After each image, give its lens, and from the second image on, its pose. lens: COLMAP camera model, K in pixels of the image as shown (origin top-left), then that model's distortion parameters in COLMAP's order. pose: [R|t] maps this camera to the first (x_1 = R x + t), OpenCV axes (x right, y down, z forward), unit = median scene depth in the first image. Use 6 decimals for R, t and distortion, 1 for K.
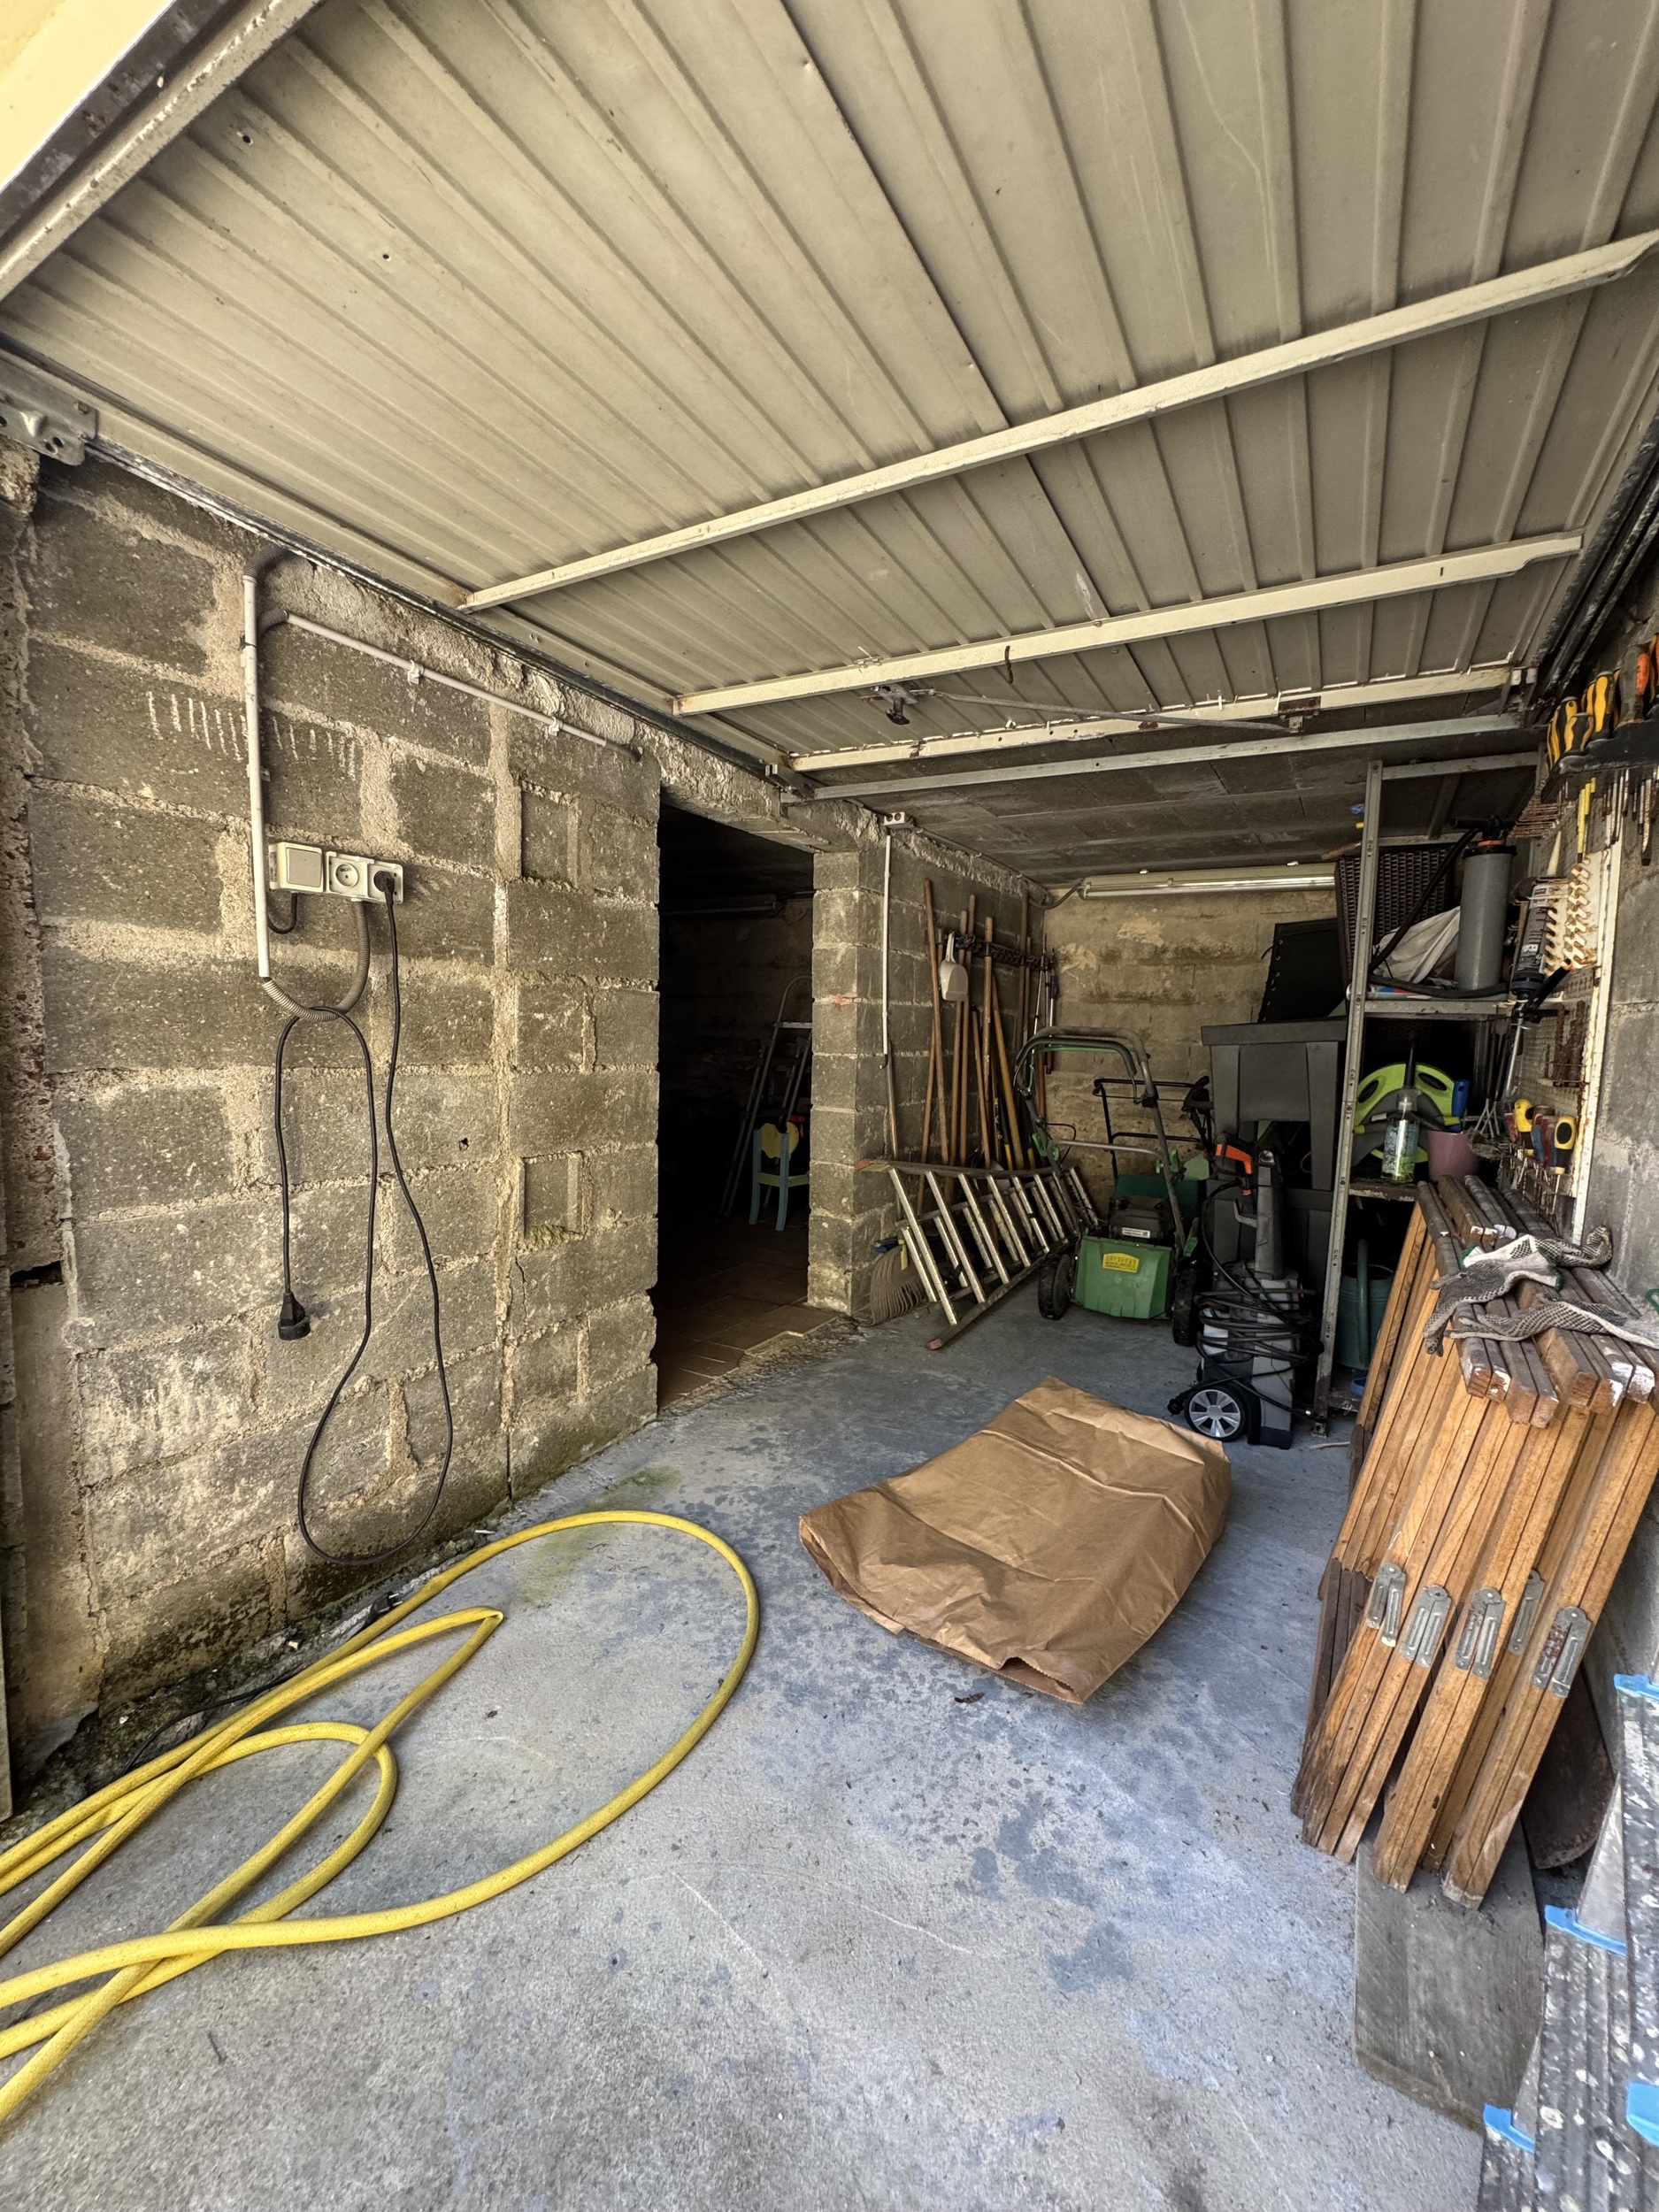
lens RADIAL K [[887.6, 0, 829.5], [0, 887.6, 1106.0], [0, 0, 1]] dist [-0.006934, -0.000095]
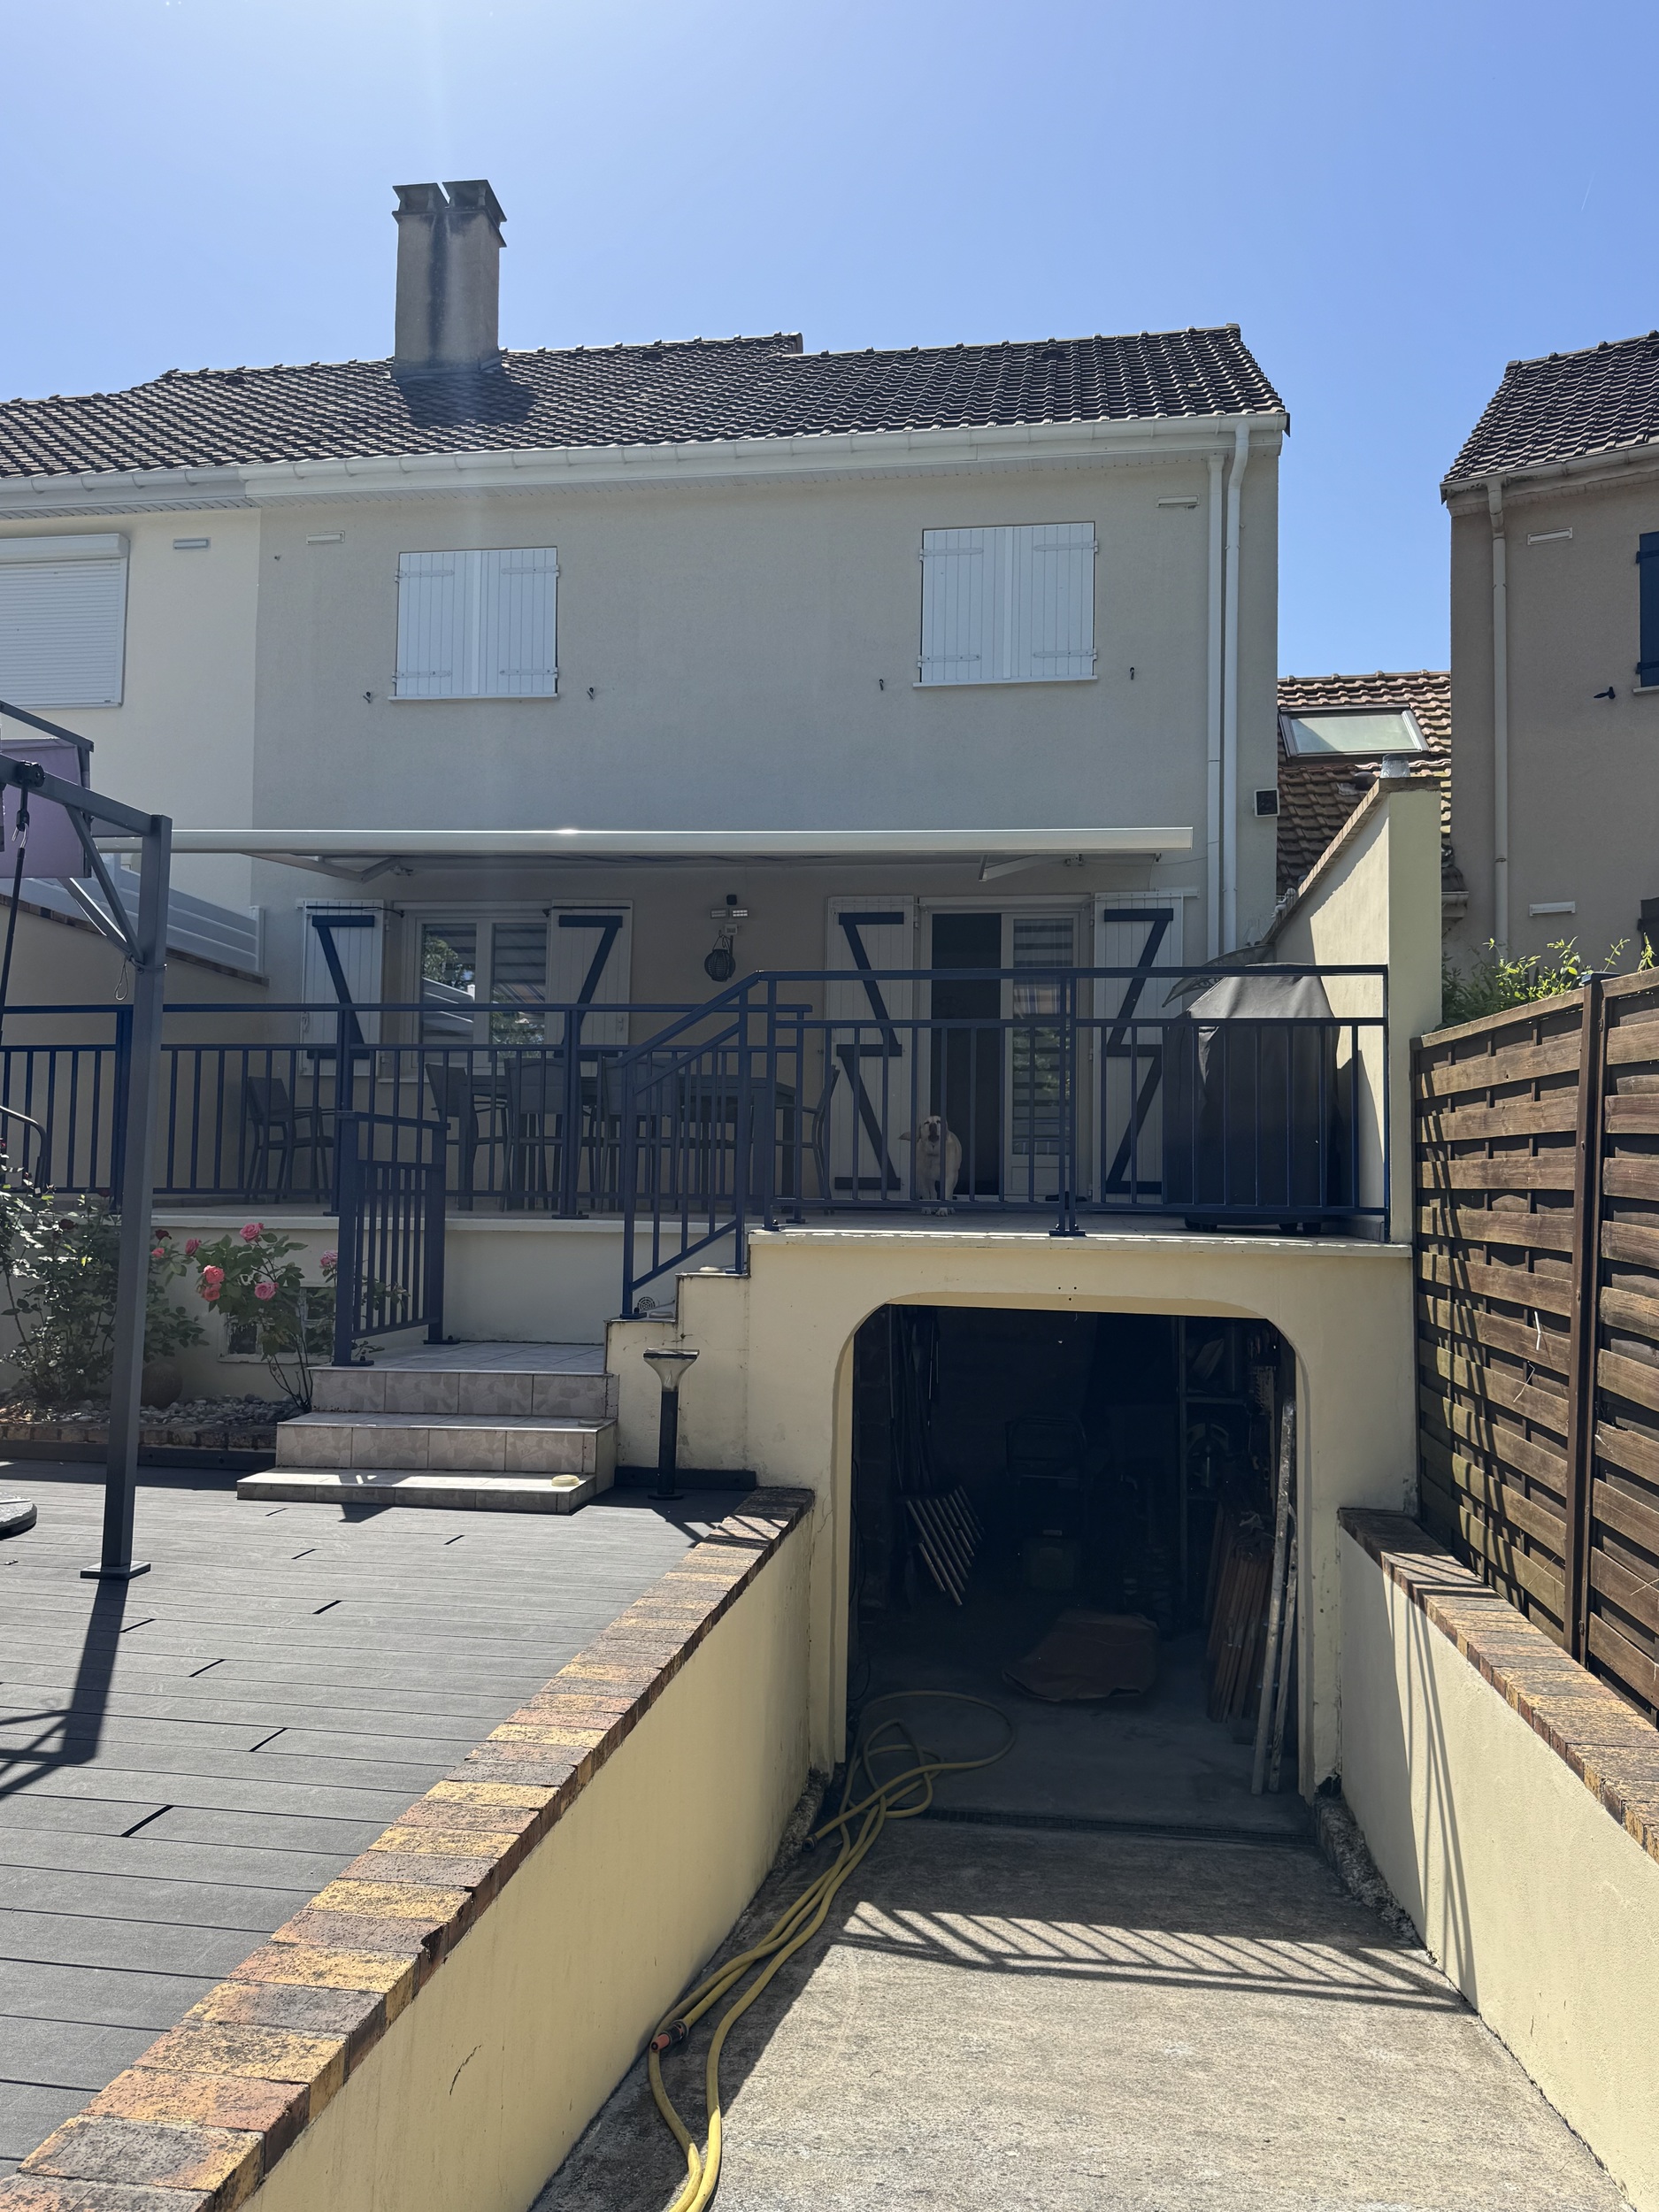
lens RADIAL K [[1552.6, 0, 829.5], [0, 1552.6, 1106.0], [0, 0, 1]] dist [0.003264, 0.000468]
pose [[0.930385, 0.011523, 0.366403, -1.334297], [0.045863, 0.987994, -0.147527, -0.271035], [-0.363704, 0.154061, 0.918686, -1.877784]]
